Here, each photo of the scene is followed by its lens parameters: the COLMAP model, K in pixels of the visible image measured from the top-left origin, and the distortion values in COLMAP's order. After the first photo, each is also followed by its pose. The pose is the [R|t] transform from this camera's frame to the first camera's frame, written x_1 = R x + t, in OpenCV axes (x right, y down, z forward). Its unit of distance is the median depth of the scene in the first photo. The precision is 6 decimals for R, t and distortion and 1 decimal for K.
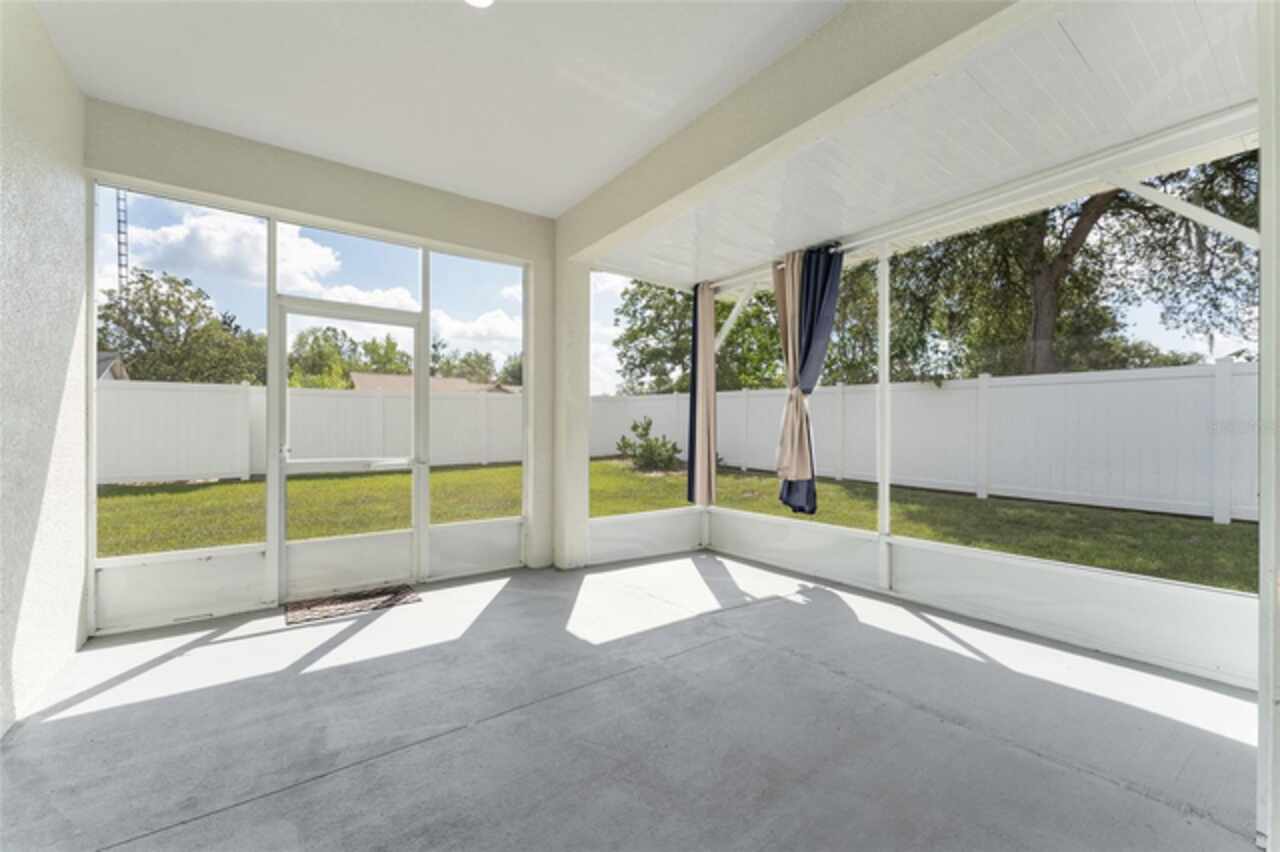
lens RADIAL K [[517.1, 0, 641.6], [0, 517.1, 429.5], [0, 0, 1]] dist [-0.011756, -0.000129]
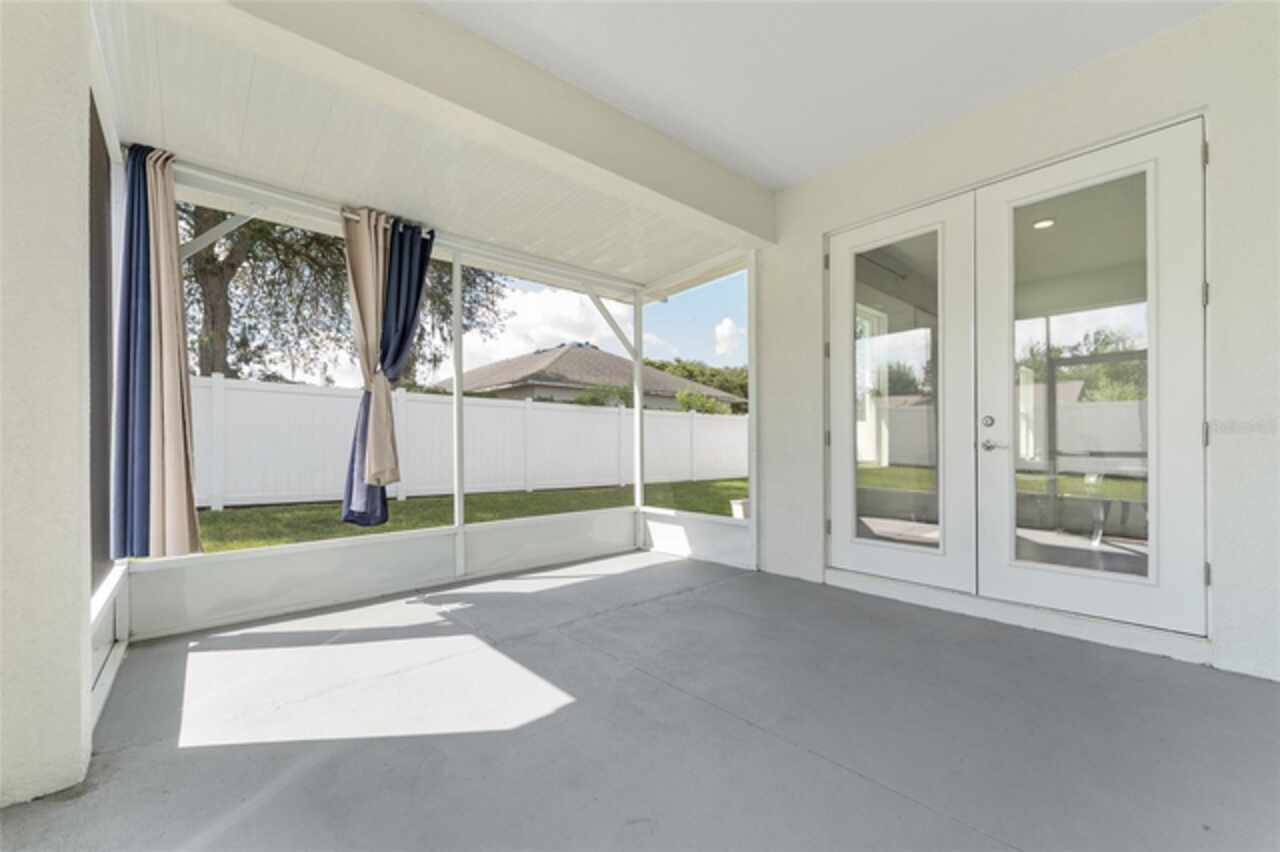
lens RADIAL K [[517.1, 0, 640.9], [0, 517.1, 432.6], [0, 0, 1]] dist [-0.011756, -0.000129]
pose [[-0.089010, 0.020801, 0.995813, -0.604406], [0.004530, 0.999780, -0.020479, 0.036695], [-0.996020, 0.002688, -0.089085, 0.702479]]
